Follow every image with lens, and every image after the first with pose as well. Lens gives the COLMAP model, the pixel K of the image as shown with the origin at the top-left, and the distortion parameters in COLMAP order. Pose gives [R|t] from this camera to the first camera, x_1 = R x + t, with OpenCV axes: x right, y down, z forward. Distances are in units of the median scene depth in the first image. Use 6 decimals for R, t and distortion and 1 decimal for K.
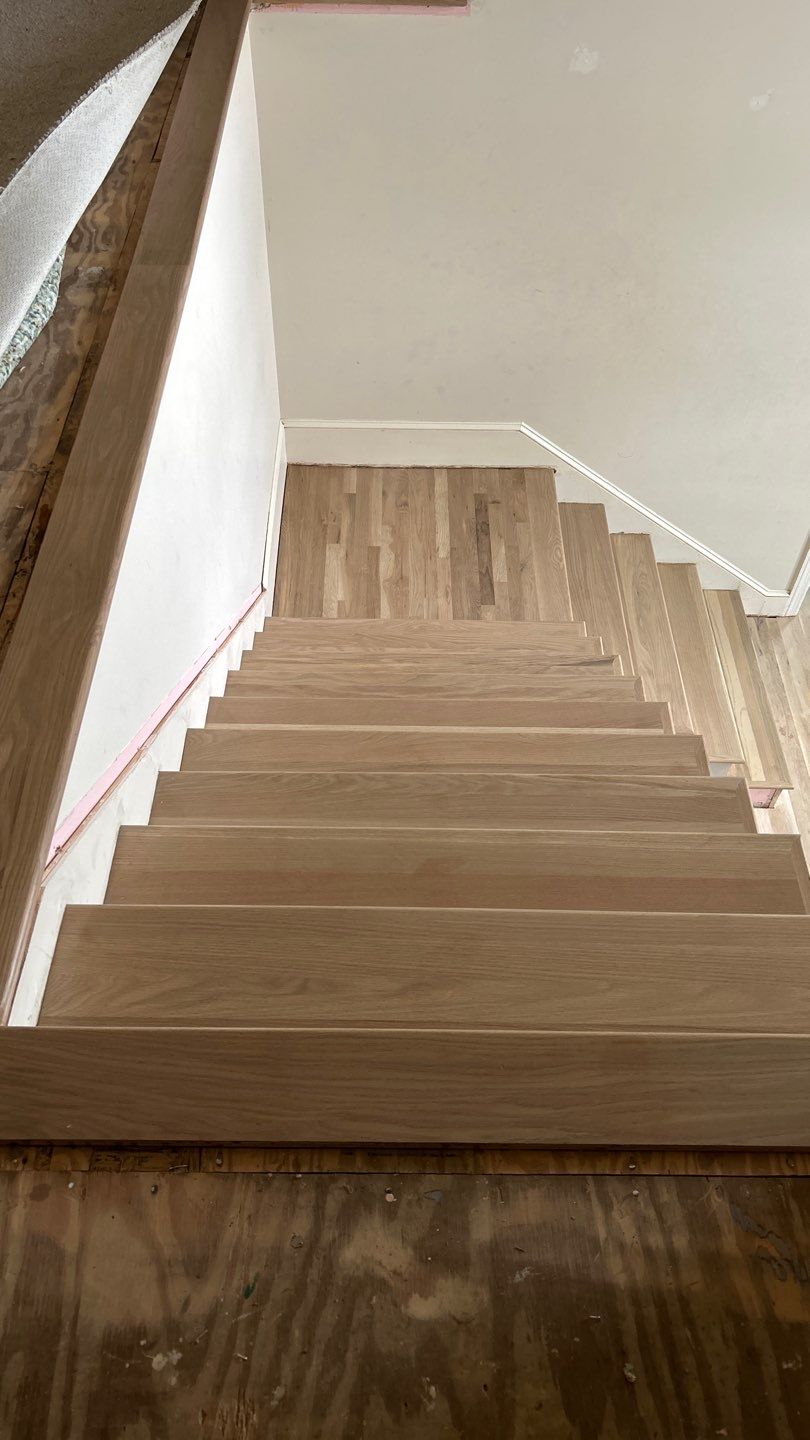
lens RADIAL K [[1082.9, 0, 393.6], [0, 1082.9, 708.6], [0, 0, 1]] dist [0.060966, -0.059825]
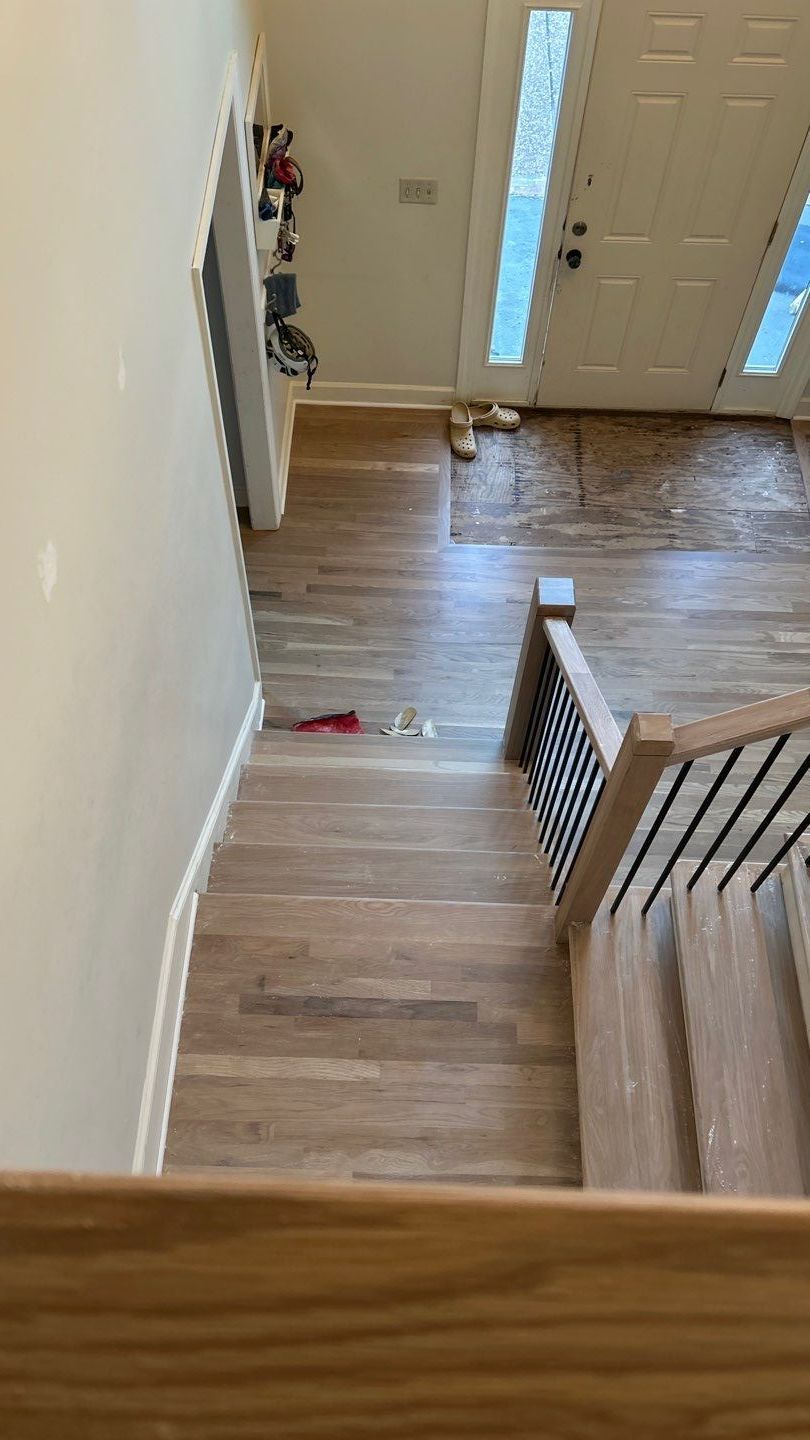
lens RADIAL K [[1082.9, 0, 382.6], [0, 1082.9, 736.7], [0, 0, 1]] dist [0.060966, -0.059825]
pose [[0.024141, -0.862293, 0.505834, -0.114761], [0.766521, 0.340782, 0.544347, -0.570789], [-0.641766, 0.374591, 0.669193, 0.478258]]
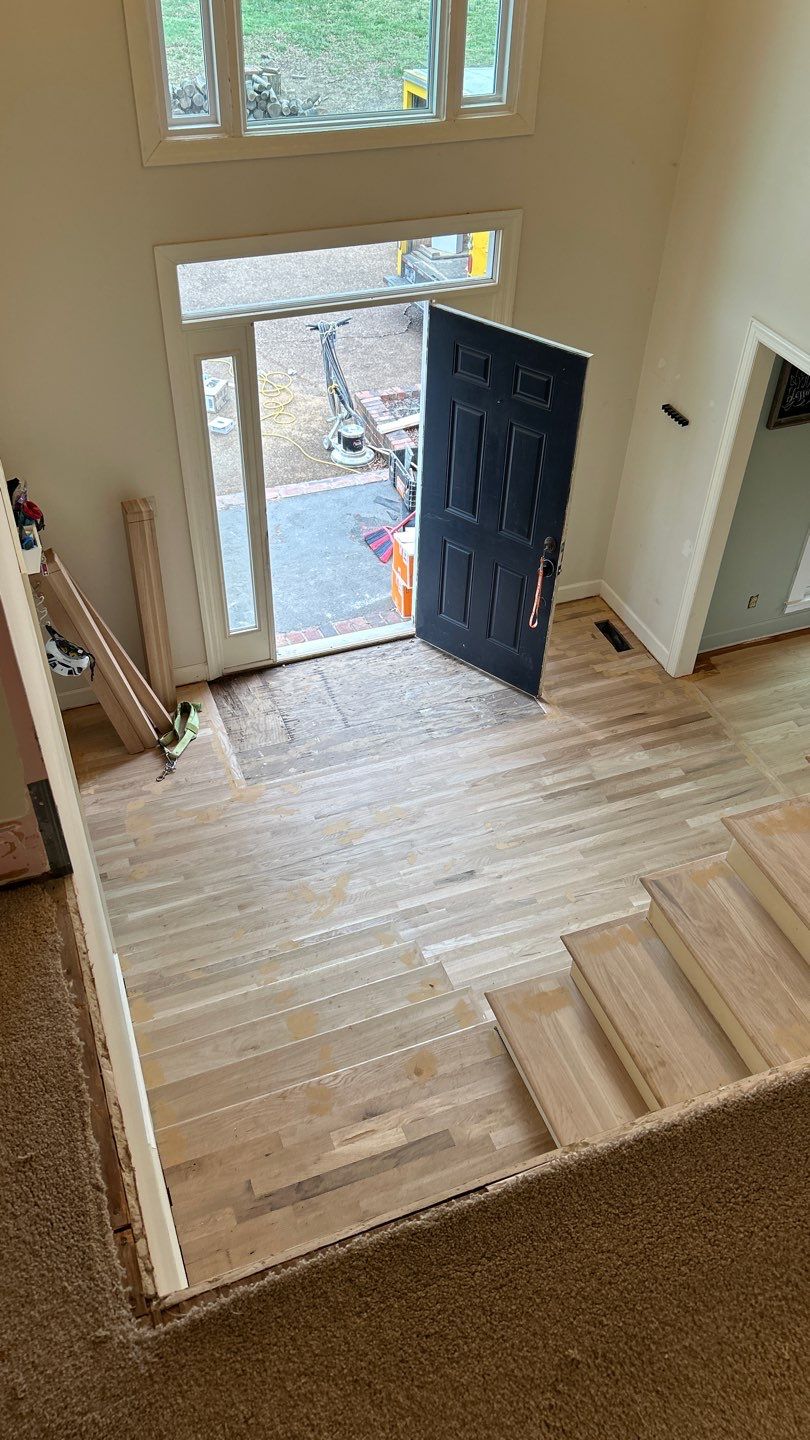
lens RADIAL K [[1082.9, 0, 409.4], [0, 1082.9, 710.7], [0, 0, 1]] dist [0.060966, -0.059825]
pose [[-0.375289, -0.625954, 0.683622, -0.226517], [0.696435, 0.296275, 0.653605, -0.674436], [-0.611667, 0.721389, 0.324747, 0.538953]]
